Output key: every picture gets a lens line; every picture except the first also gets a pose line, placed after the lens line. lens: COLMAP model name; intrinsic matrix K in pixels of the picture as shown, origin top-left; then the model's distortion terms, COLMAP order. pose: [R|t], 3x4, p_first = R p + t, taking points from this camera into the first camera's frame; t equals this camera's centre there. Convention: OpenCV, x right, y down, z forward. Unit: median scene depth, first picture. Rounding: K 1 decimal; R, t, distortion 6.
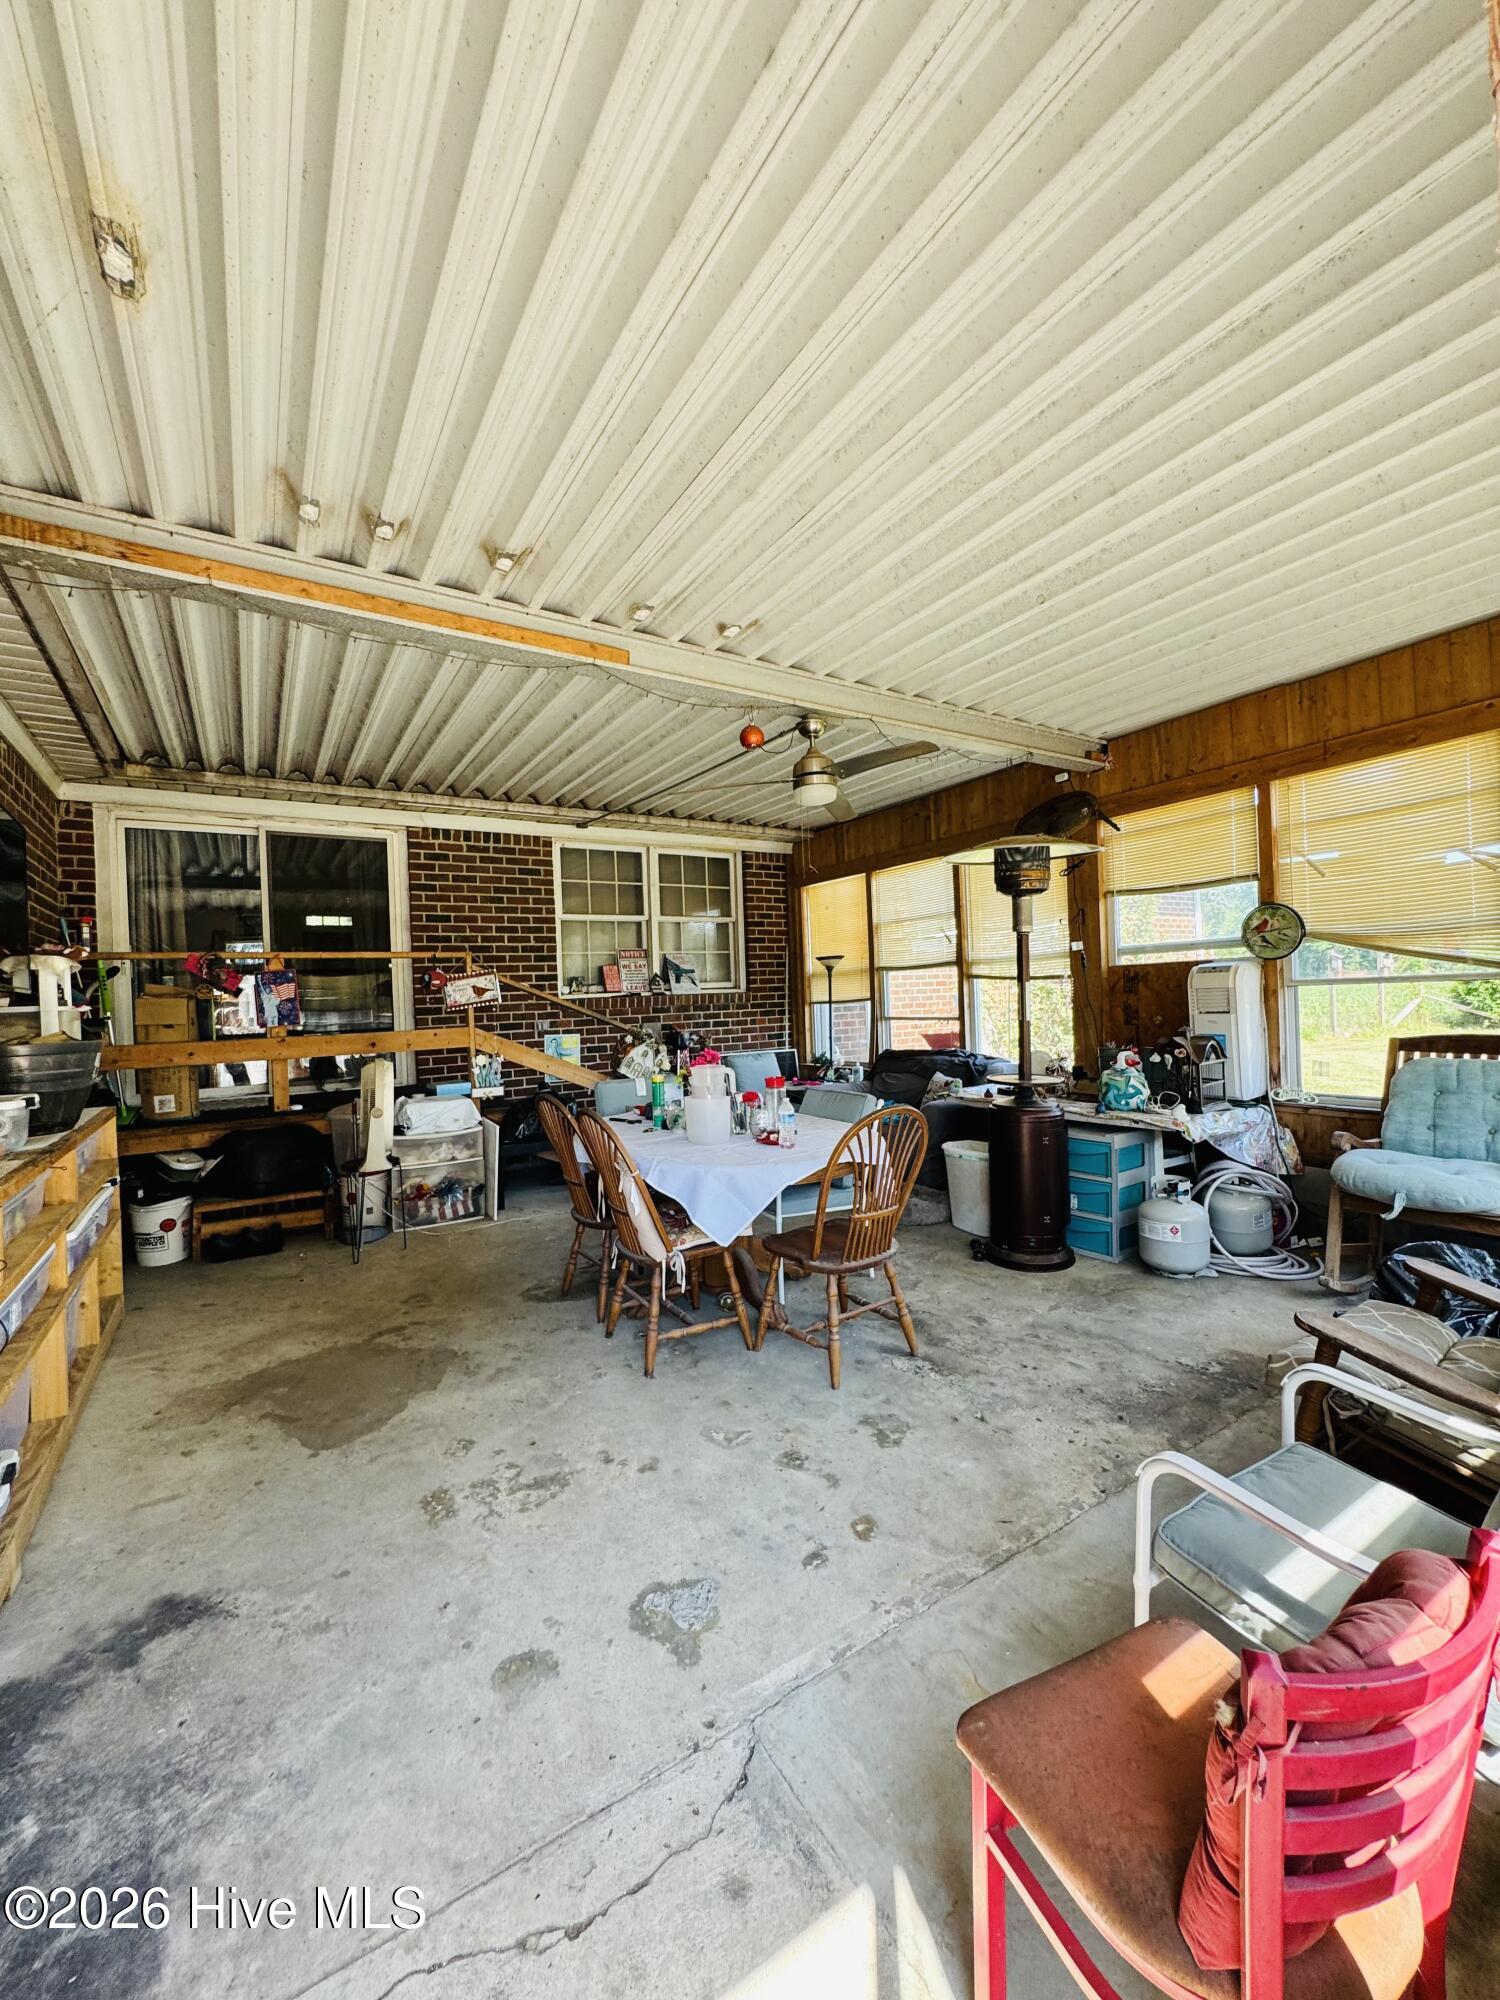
lens RADIAL K [[800.0, 0, 750.0], [0, 800.0, 1002.7], [0, 0, 1]] dist [-0.004471, 0.000561]
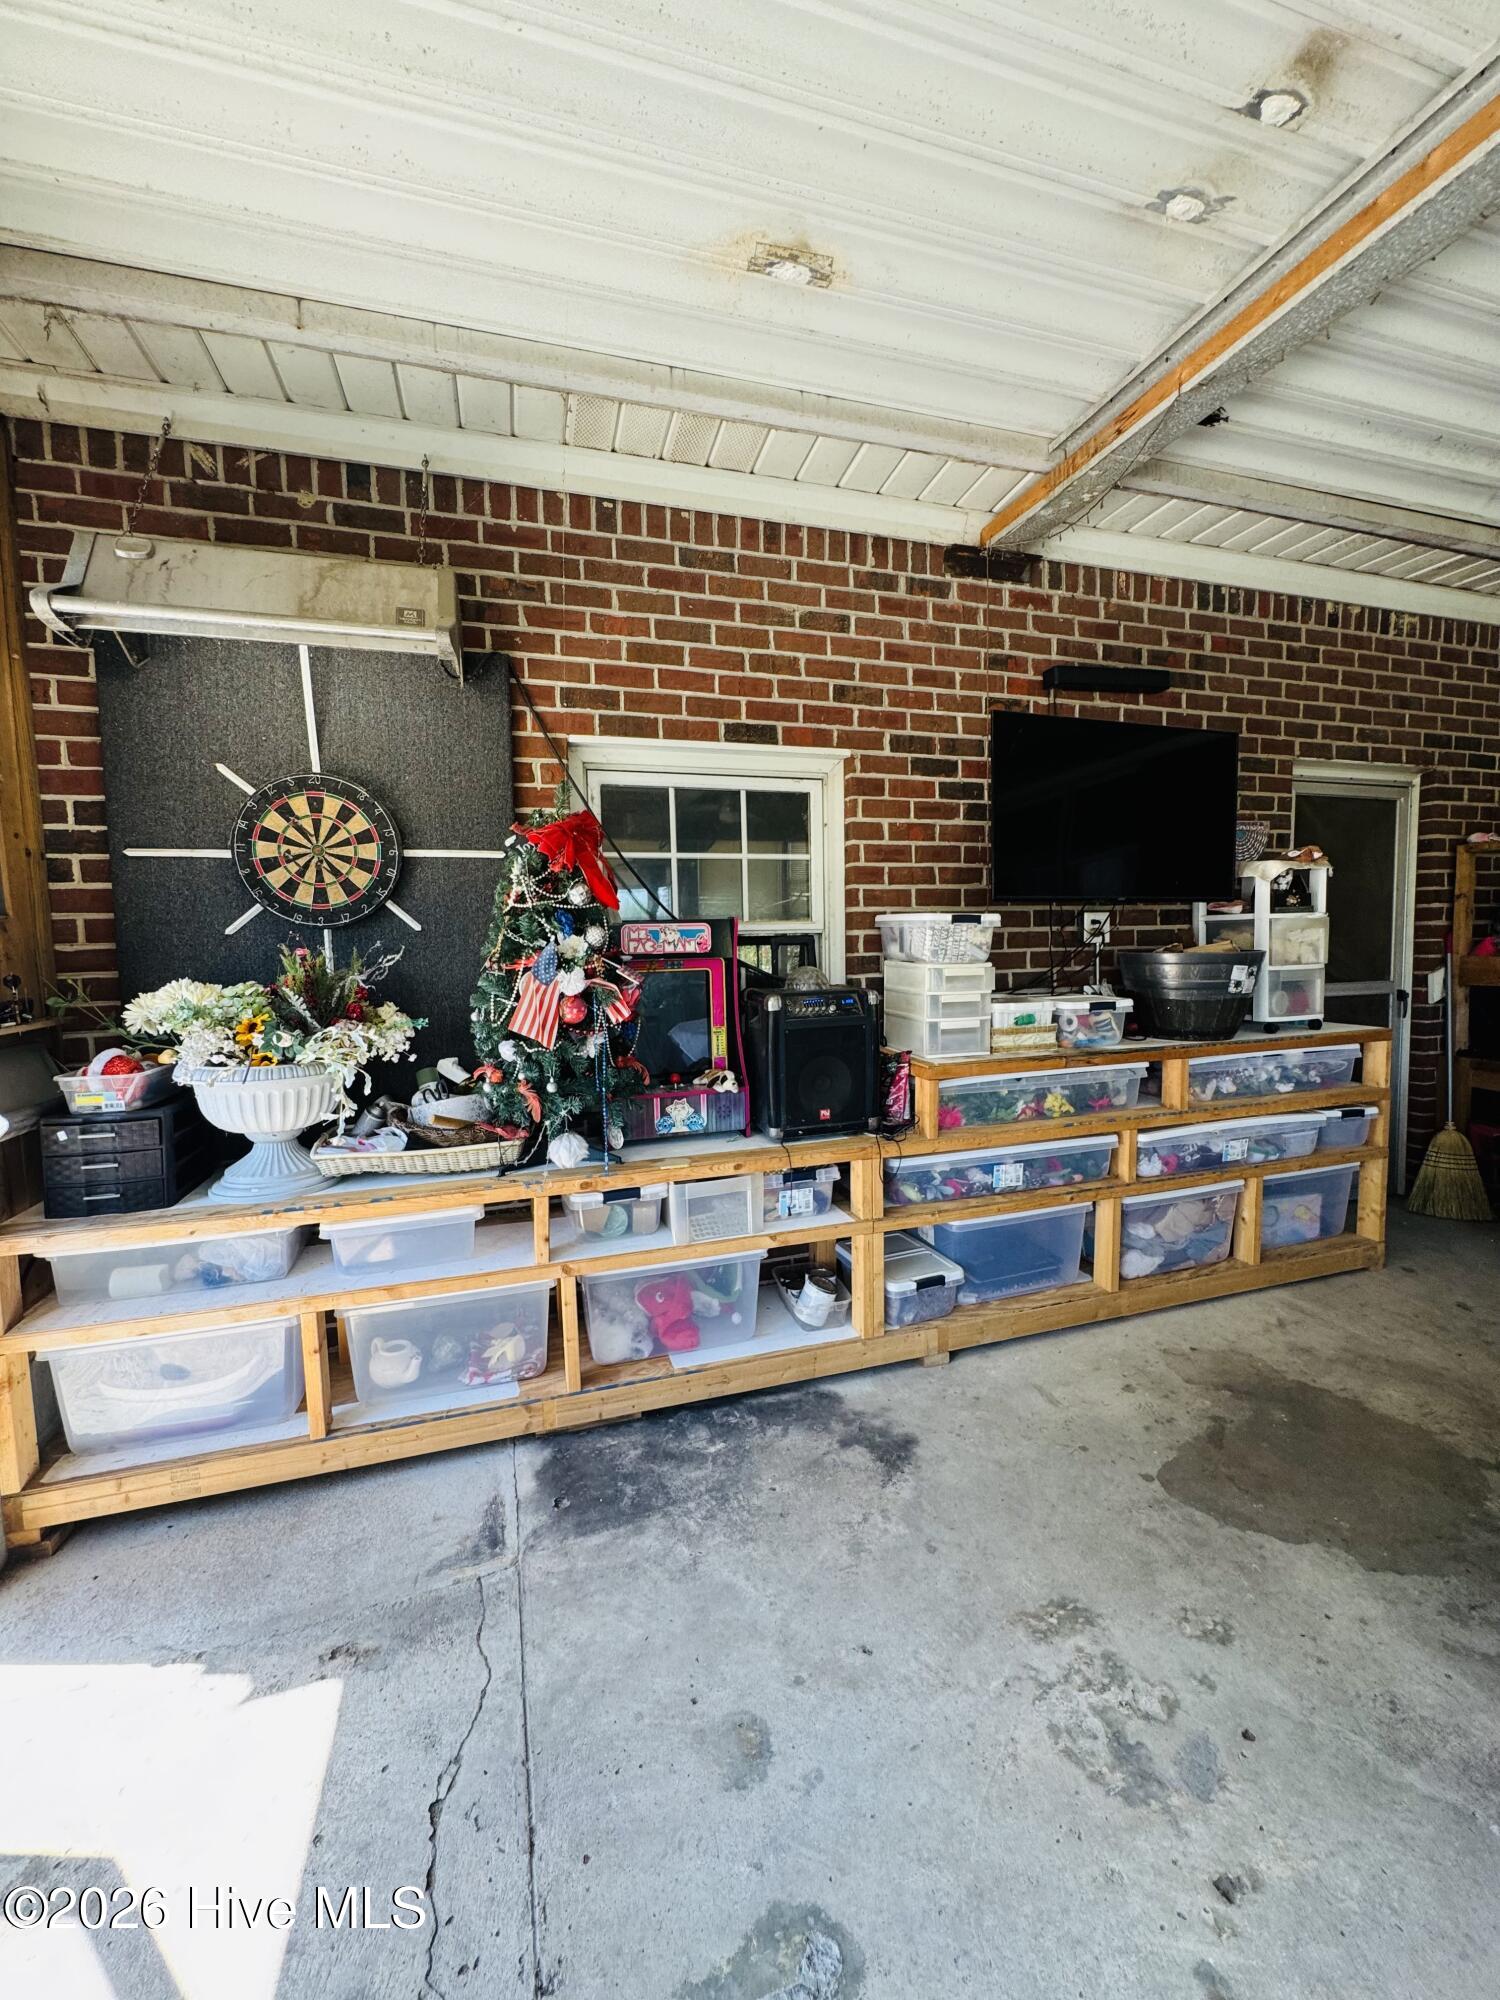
lens RADIAL K [[800.0, 0, 752.1], [0, 800.0, 999.7], [0, 0, 1]] dist [-0.004471, 0.000561]
pose [[-0.255234, 0.113802, -0.960159, 0.319467], [0.025487, 0.993496, 0.110978, -0.020989], [0.966543, 0.003854, -0.256474, 0.920604]]
